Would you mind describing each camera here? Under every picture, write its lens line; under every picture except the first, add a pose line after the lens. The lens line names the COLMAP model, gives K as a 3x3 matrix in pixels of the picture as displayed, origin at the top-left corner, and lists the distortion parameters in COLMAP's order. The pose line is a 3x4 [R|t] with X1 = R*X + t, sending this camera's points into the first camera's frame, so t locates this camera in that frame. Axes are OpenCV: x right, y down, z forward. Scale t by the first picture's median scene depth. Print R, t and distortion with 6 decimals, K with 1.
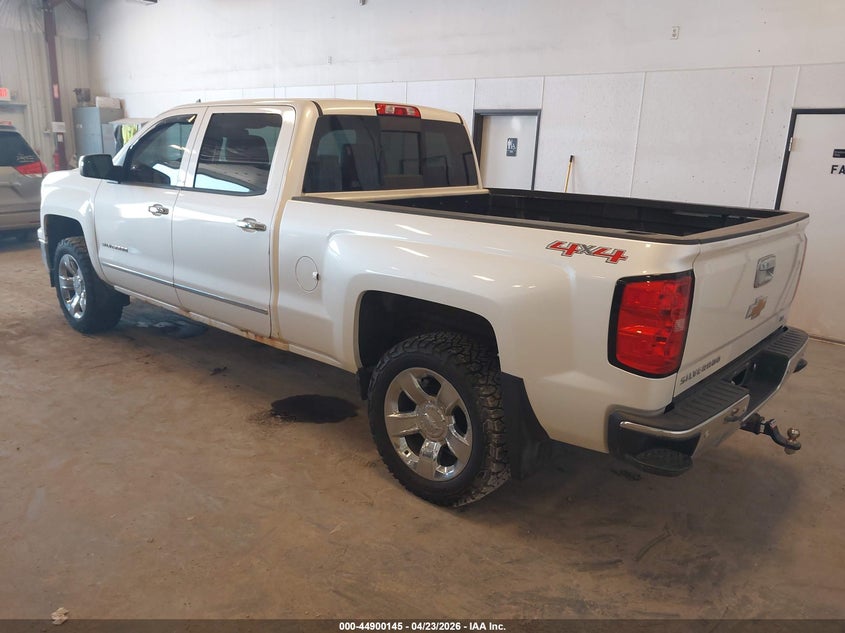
lens RADIAL K [[704.4, 0, 422.5], [0, 704.4, 316.5], [0, 0, 1]] dist [-0.001998, -0.004761]
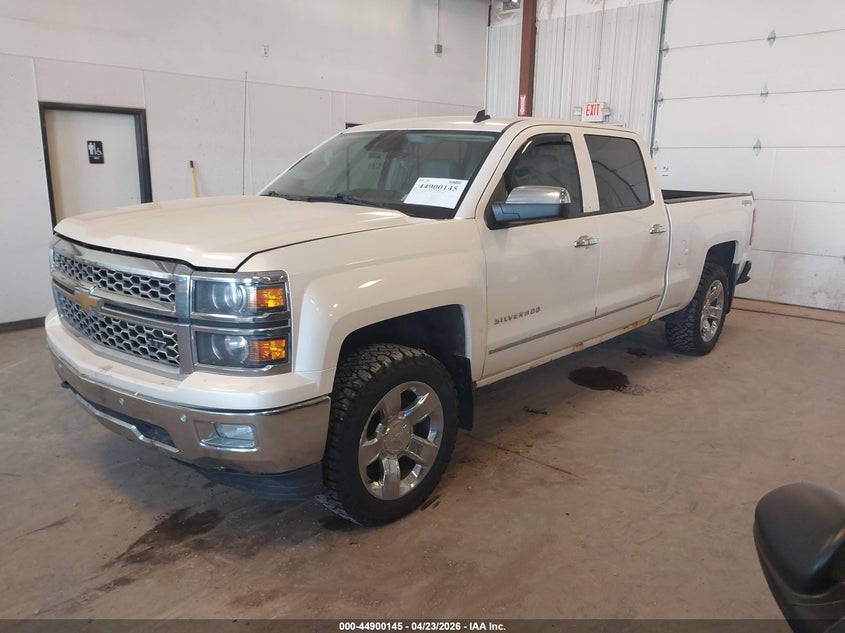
lens RADIAL K [[704.4, 0, 422.5], [0, 704.4, 316.5], [0, 0, 1]] dist [-0.001998, -0.004761]
pose [[-0.038789, -0.244596, 0.968849, -1.110558], [0.219121, 0.943898, 0.247070, -0.290049], [-0.974926, 0.221878, 0.016983, 1.072633]]
